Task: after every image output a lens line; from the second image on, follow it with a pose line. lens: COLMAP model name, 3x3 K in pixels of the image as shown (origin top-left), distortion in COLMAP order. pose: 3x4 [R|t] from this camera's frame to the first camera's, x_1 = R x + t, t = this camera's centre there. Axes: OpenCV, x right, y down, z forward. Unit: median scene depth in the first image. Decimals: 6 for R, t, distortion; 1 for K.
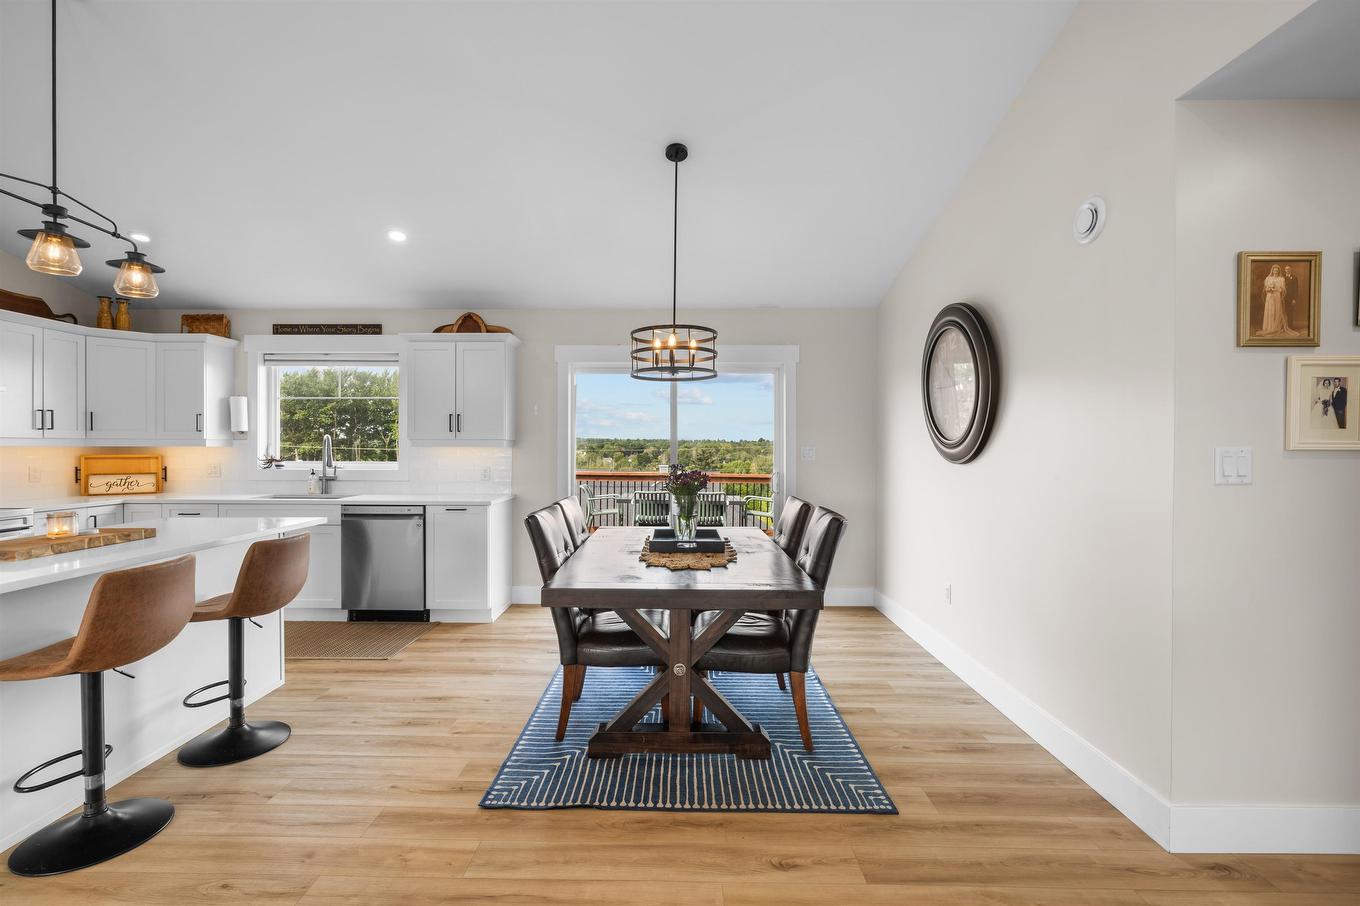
lens RADIAL K [[616.5, 0, 683.3], [0, 616.5, 447.0], [0, 0, 1]] dist [0.000248, 0.001063]
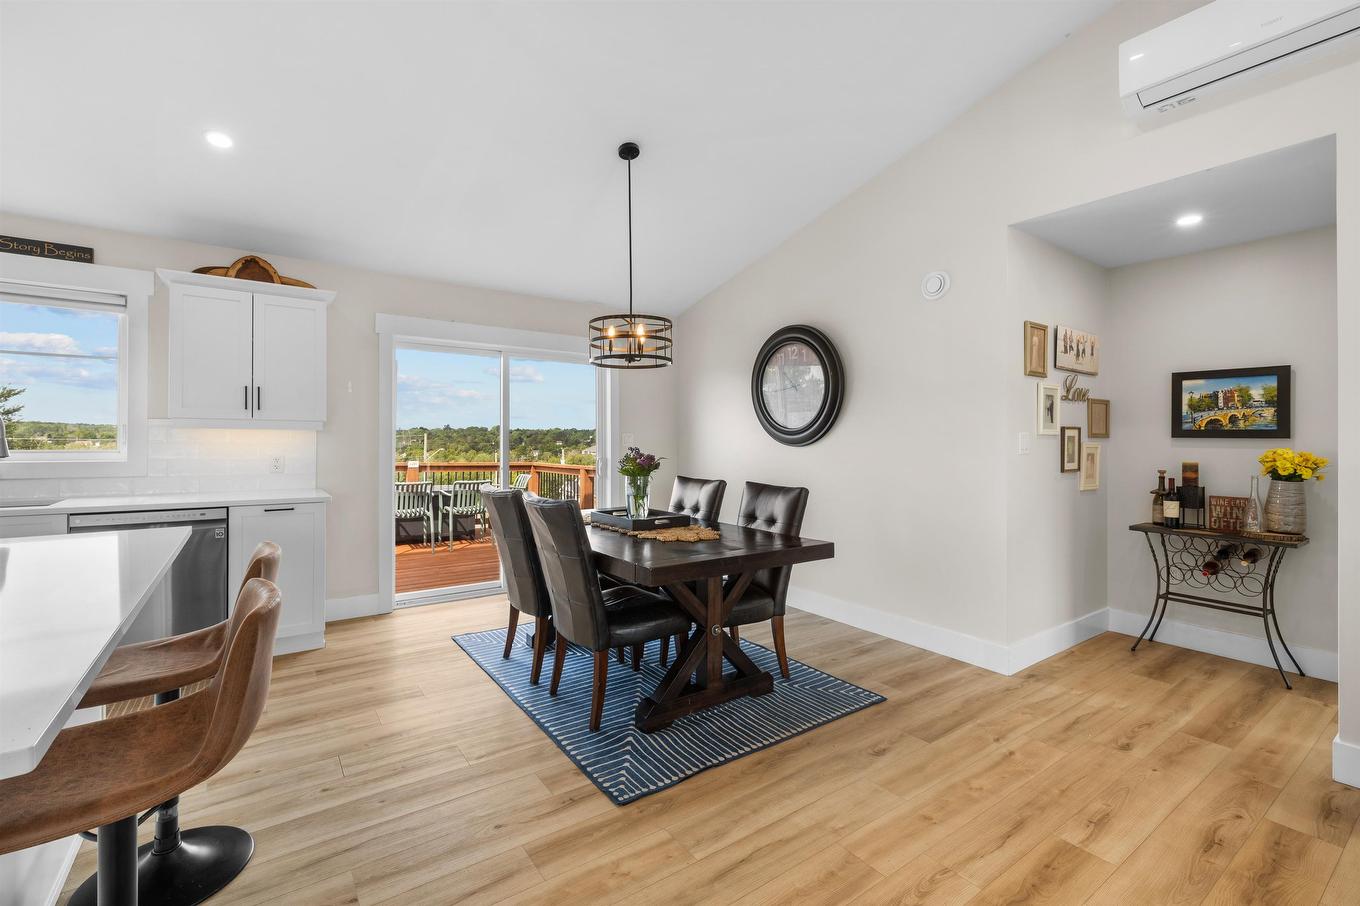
lens RADIAL K [[578.0, 0, 694.7], [0, 578.0, 434.5], [0, 0, 1]] dist [0.005986, 0.000150]
pose [[0.811416, 0.008549, 0.584407, -0.614787], [-0.005334, 0.999960, -0.007222, 0.015413], [-0.584445, 0.002742, 0.811429, 0.167276]]
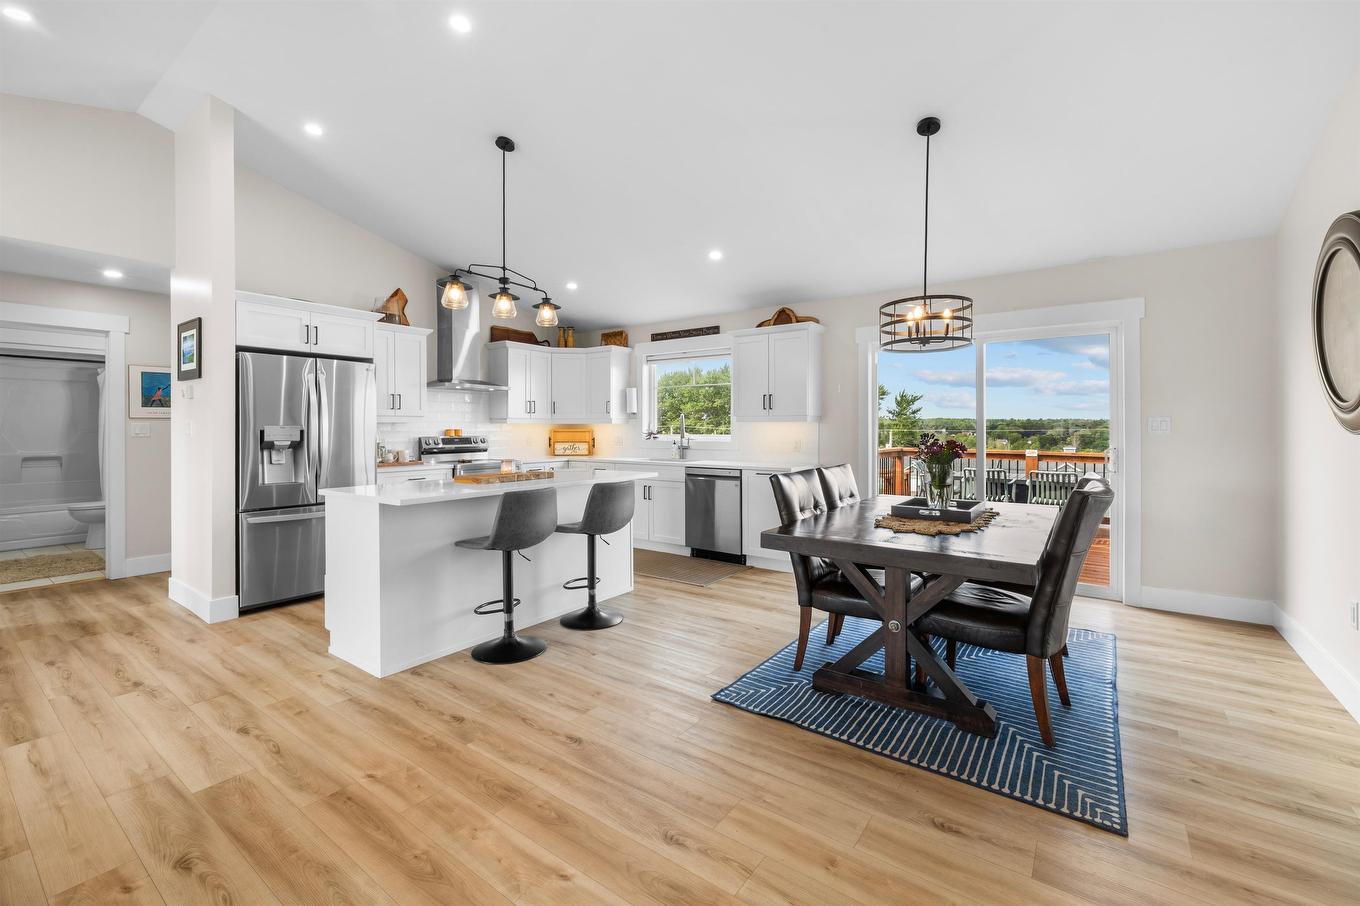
lens RADIAL K [[578.0, 0, 690.2], [0, 578.0, 426.1], [0, 0, 1]] dist [0.005986, 0.000150]
pose [[0.819936, -0.006814, -0.572415, 0.260356], [0.004868, 0.999976, -0.004930, 0.022476], [0.572434, 0.001256, 0.819950, -0.005509]]
